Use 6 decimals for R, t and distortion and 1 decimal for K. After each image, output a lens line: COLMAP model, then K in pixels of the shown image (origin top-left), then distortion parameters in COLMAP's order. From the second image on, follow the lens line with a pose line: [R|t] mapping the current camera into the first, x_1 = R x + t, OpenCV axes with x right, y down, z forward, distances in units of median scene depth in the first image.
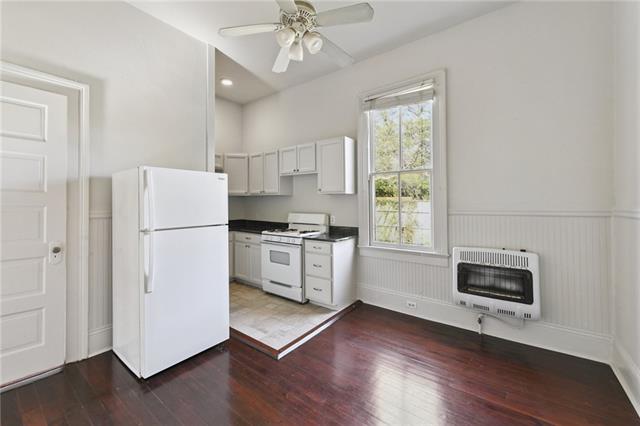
lens RADIAL K [[255.7, 0, 322.5], [0, 255.7, 200.4], [0, 0, 1]] dist [-0.002110, -0.000378]
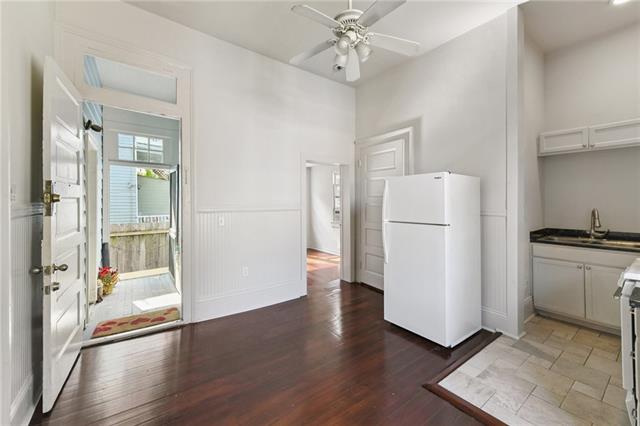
lens RADIAL K [[256.3, 0, 319.9], [0, 256.3, 204.4], [0, 0, 1]] dist [-0.001492, -0.000363]
pose [[-0.284843, 0.004926, -0.958562, 0.468430], [0.010116, 0.999947, 0.002133, 0.007175], [0.958521, -0.009089, -0.284877, 0.582266]]
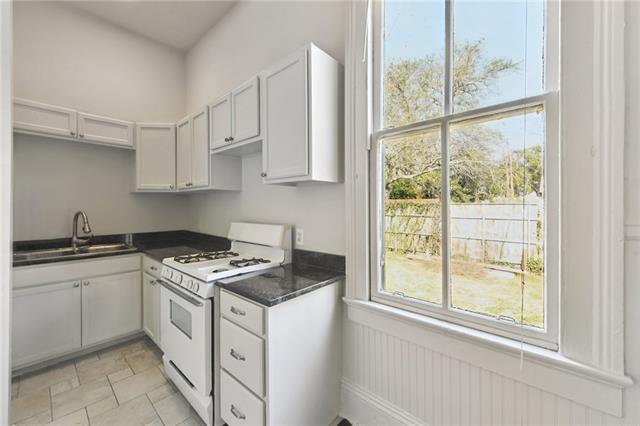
lens RADIAL K [[246.6, 0, 330.7], [0, 246.6, 208.2], [0, 0, 1]] dist [-0.008474, -0.000187]
pose [[0.998366, 0.001832, -0.057114, 0.139659], [-0.000849, 0.999851, 0.017237, 0.012137], [0.057137, -0.017160, 0.998219, 0.572675]]
